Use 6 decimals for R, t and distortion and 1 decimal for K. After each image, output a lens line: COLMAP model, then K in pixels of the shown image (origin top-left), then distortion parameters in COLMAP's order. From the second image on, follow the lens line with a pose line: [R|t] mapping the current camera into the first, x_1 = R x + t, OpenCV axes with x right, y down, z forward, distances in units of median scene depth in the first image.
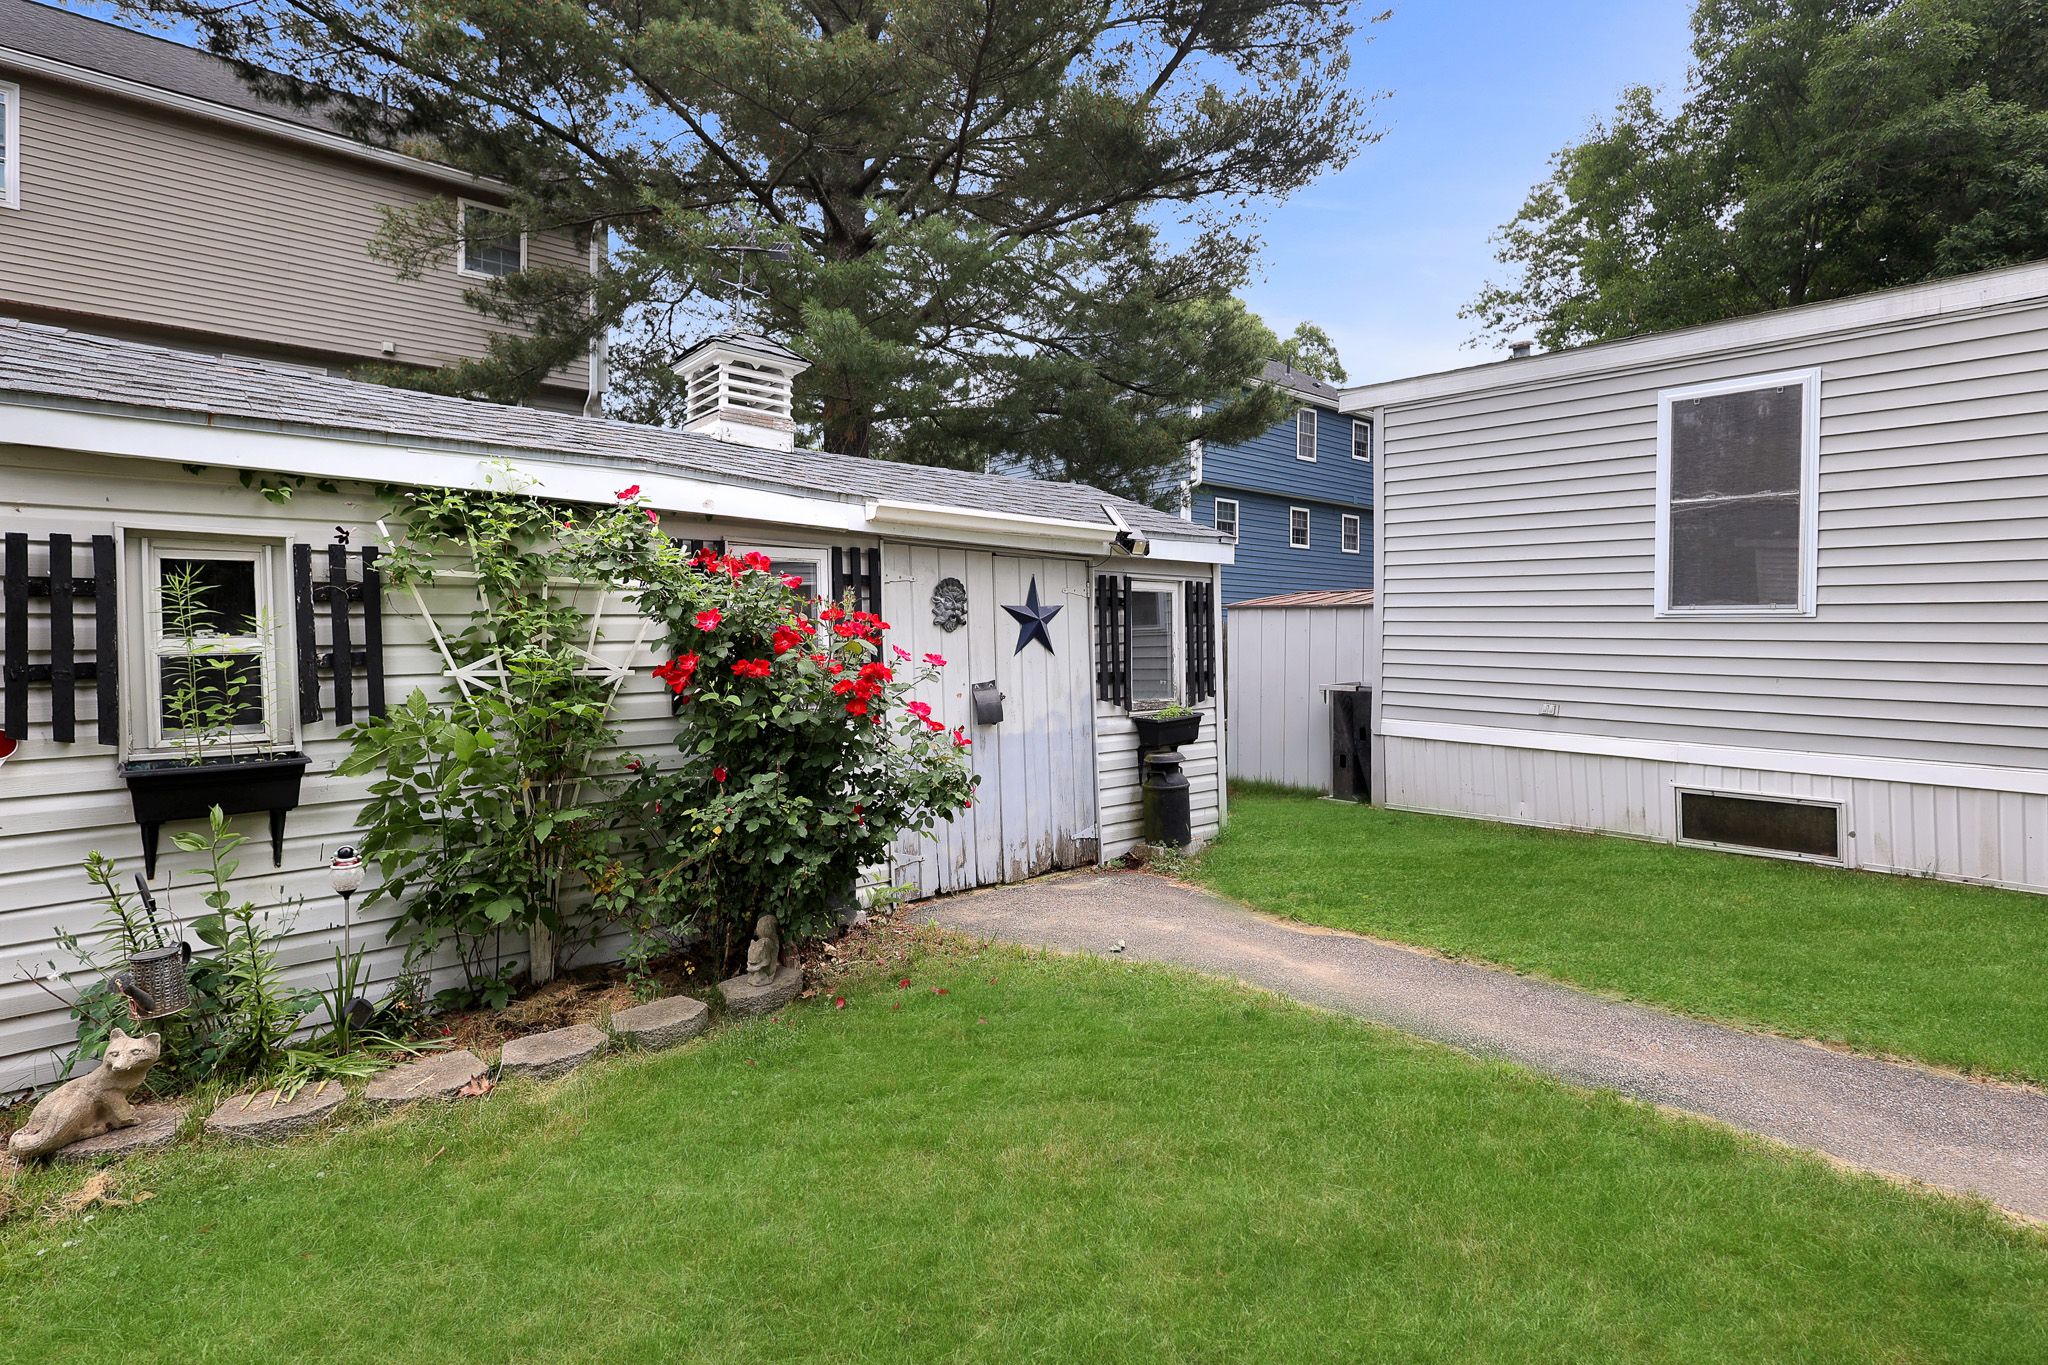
lens RADIAL K [[1048.3, 0, 1026.1], [0, 1048.3, 641.6], [0, 0, 1]] dist [0.000988, 0.000611]
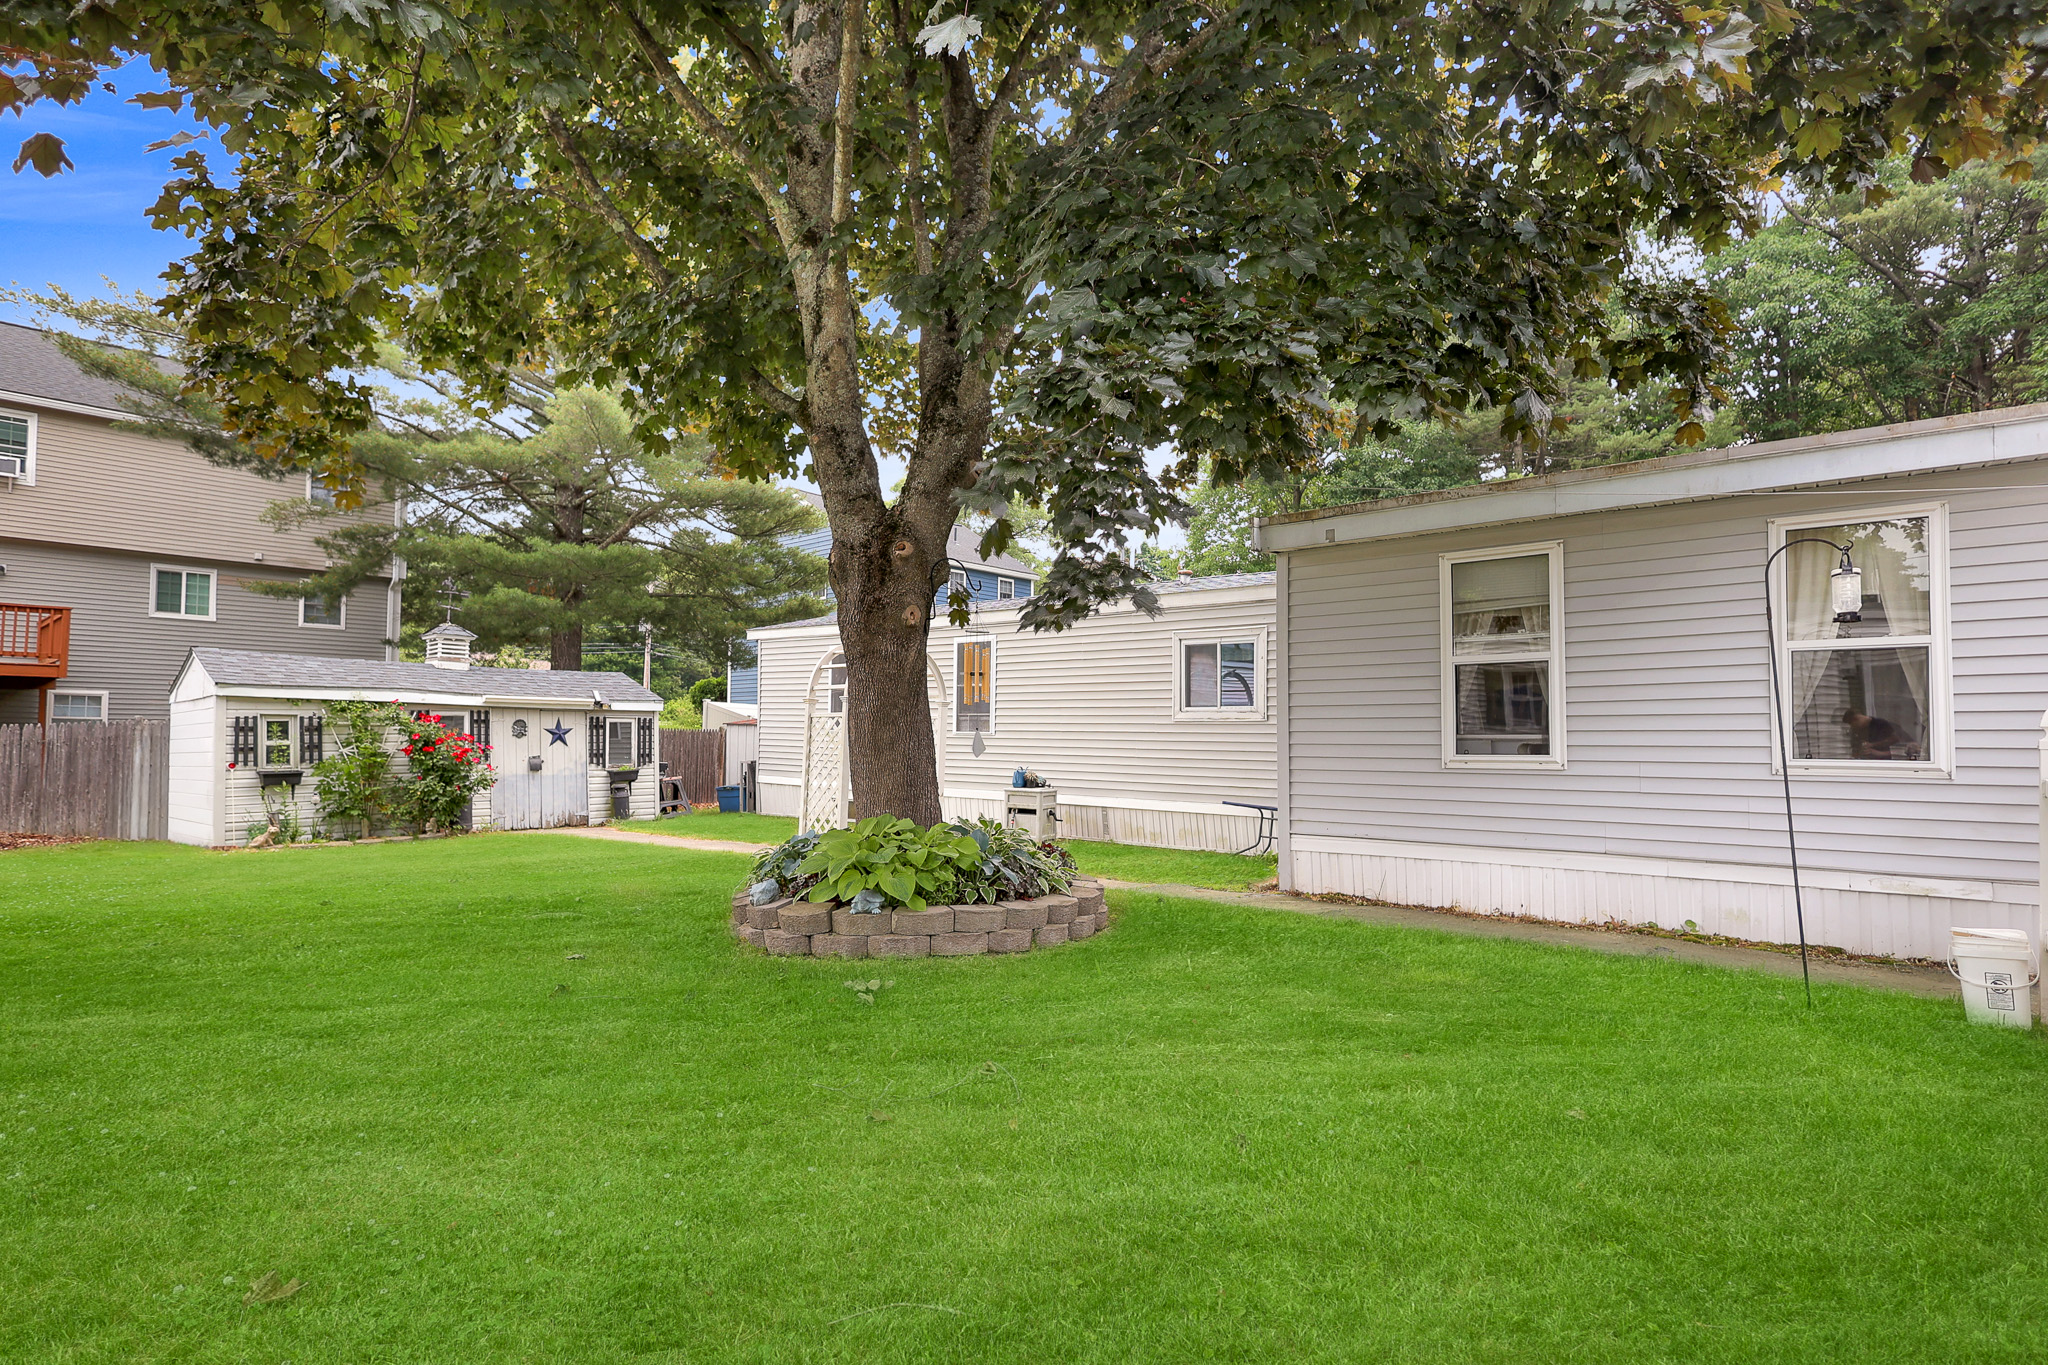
lens RADIAL K [[1048.3, 0, 1029.4], [0, 1048.3, 697.5], [0, 0, 1]] dist [0.000988, 0.000611]
pose [[0.989094, 0.008479, 0.147041, 1.098722], [-0.002618, 0.999196, -0.040007, -0.011778], [-0.147262, 0.039186, 0.988321, -2.543120]]
